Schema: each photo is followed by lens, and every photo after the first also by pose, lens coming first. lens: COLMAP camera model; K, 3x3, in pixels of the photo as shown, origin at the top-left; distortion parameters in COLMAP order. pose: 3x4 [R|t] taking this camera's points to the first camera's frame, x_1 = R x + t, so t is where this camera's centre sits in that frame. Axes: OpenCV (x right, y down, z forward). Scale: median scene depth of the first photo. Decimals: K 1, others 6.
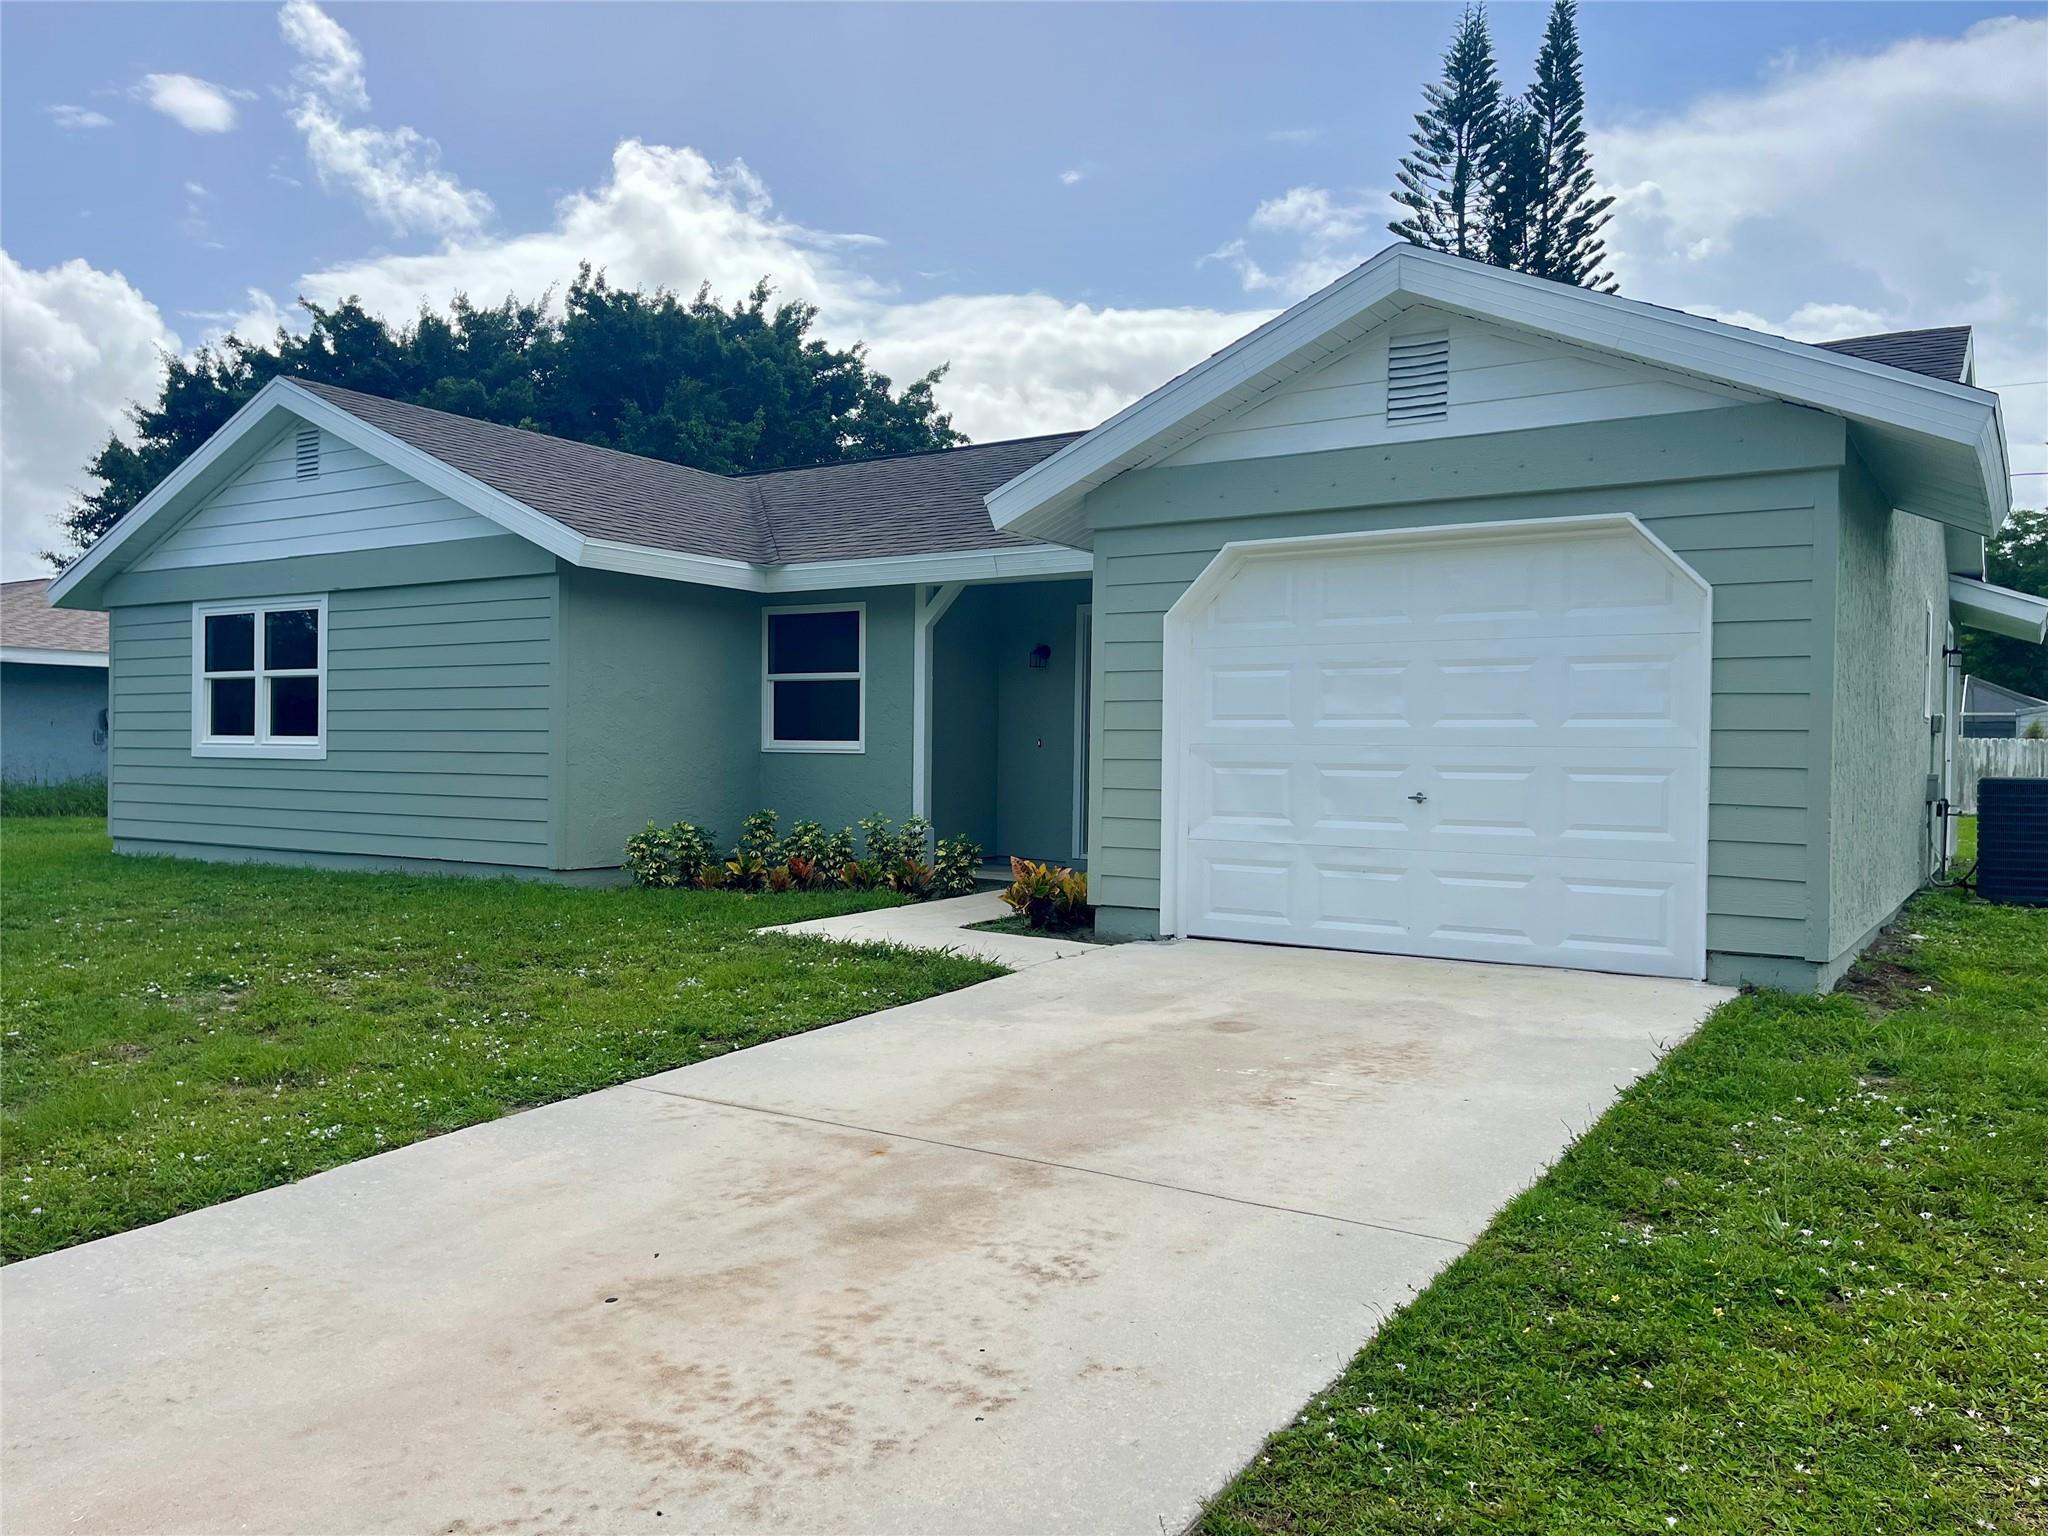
lens RADIAL K [[1557.5, 0, 1024.0], [0, 1557.5, 768.0], [0, 0, 1]] dist [0.056602, -0.052418]
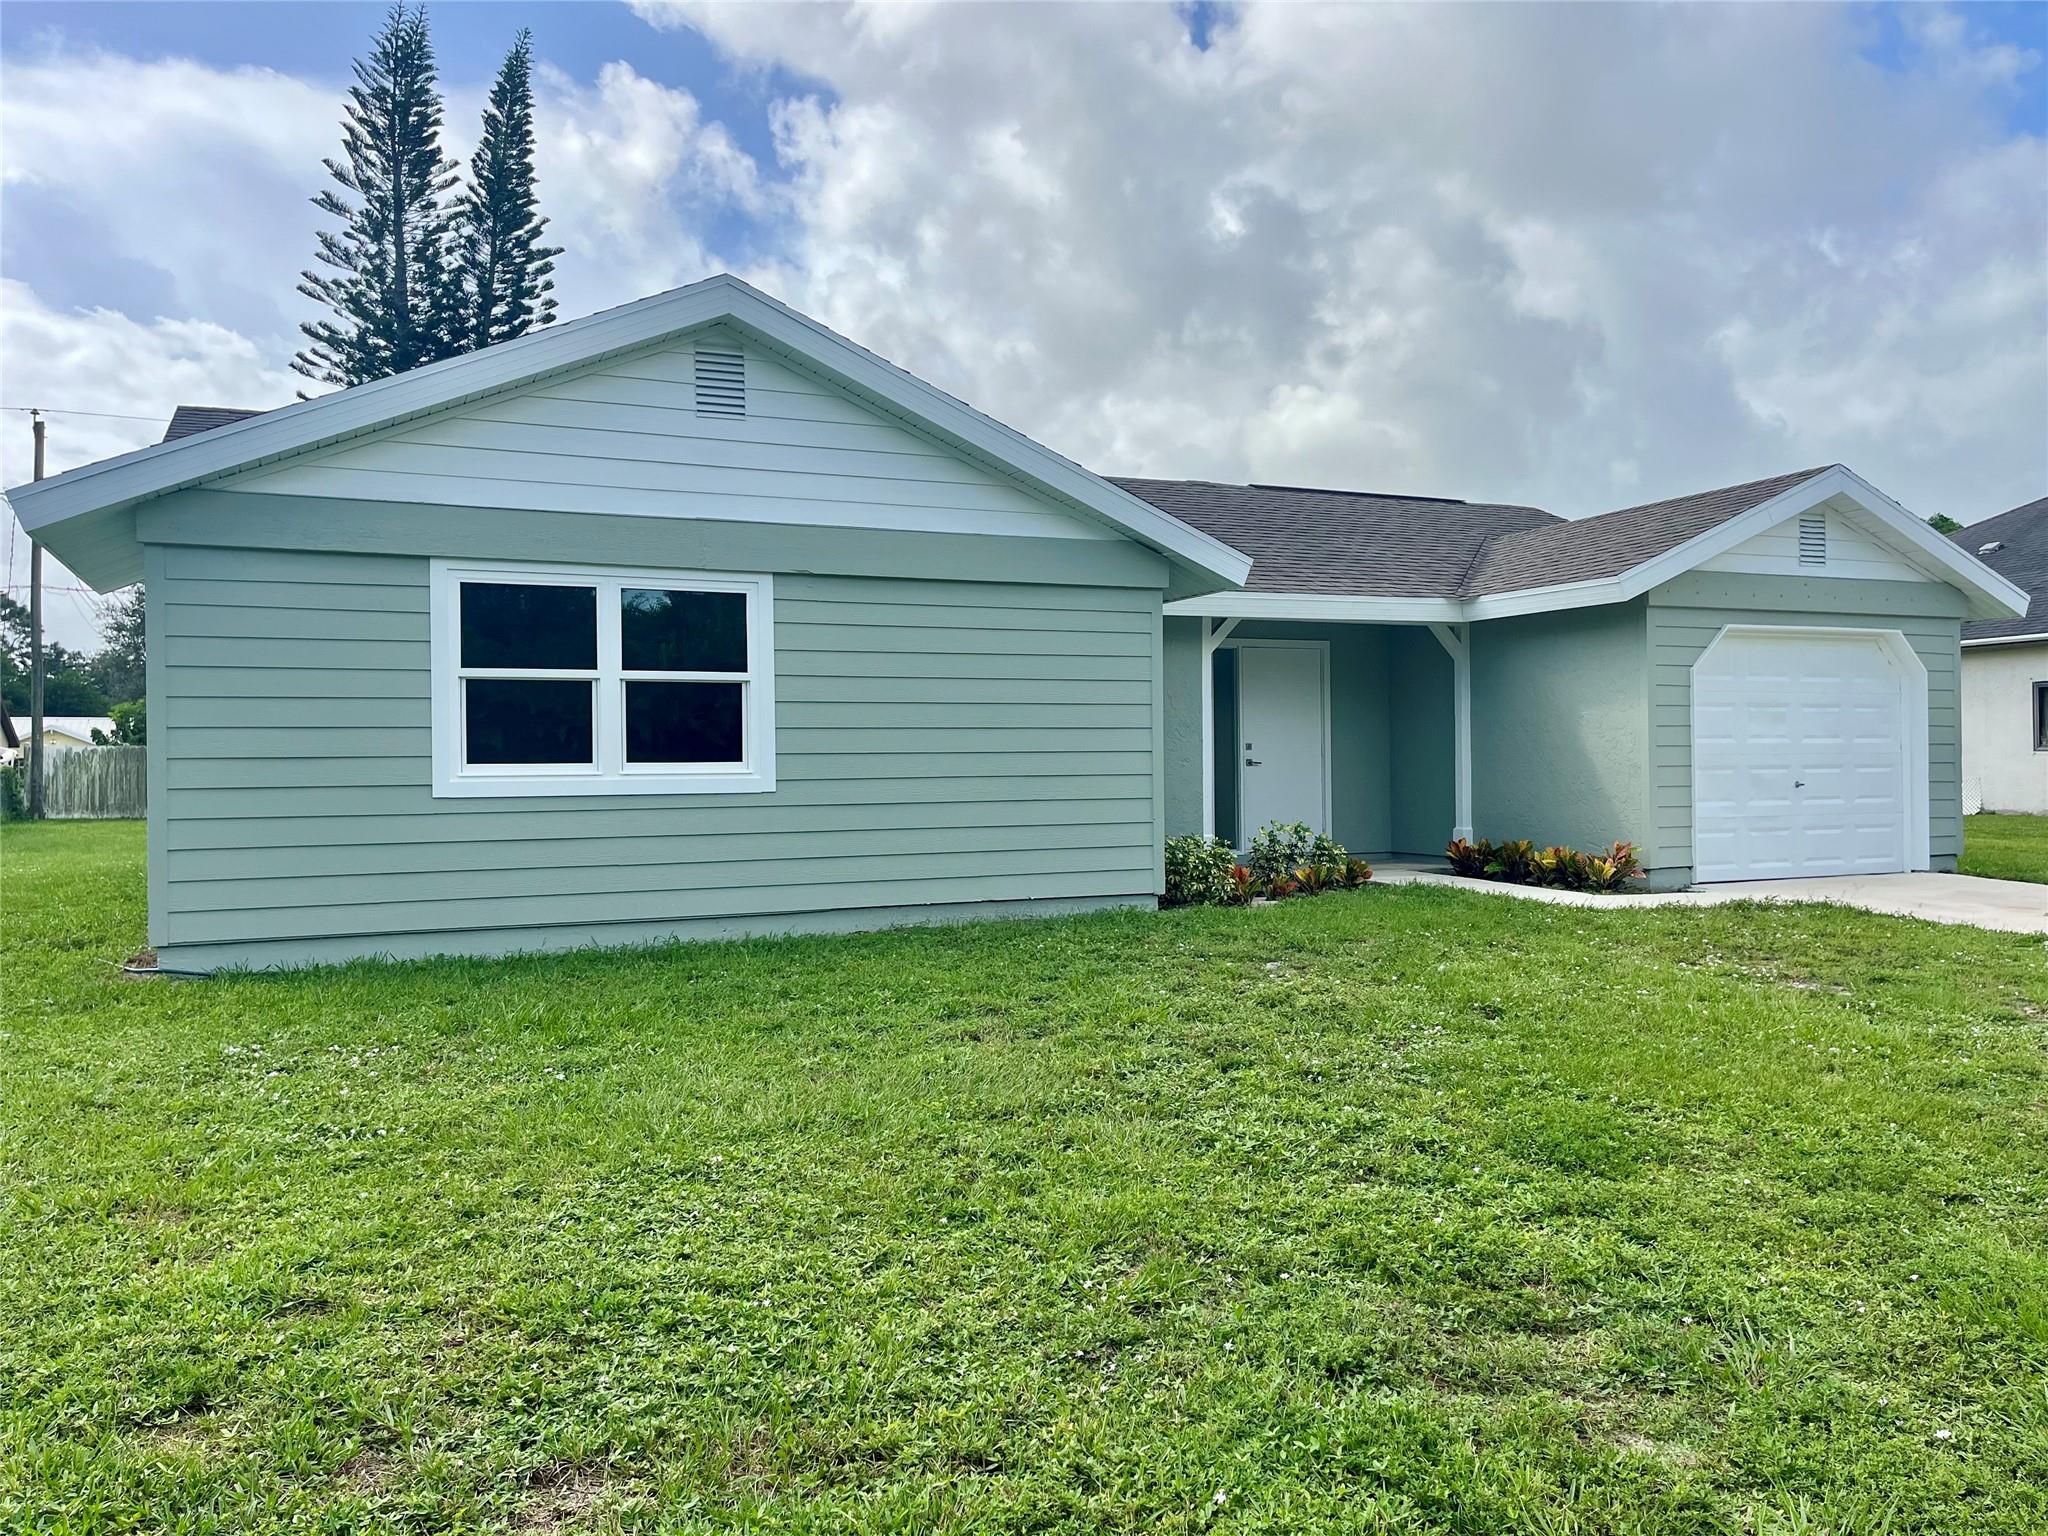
lens RADIAL K [[1469.8, 0, 1026.0], [0, 1469.8, 756.7], [0, 0, 1]] dist [0.001706, 0.294727]
pose [[0.540232, -0.017648, 0.841331, -0.976960], [0.020776, 0.999755, 0.007630, -0.025690], [-0.841260, 0.013358, 0.540466, 0.510219]]
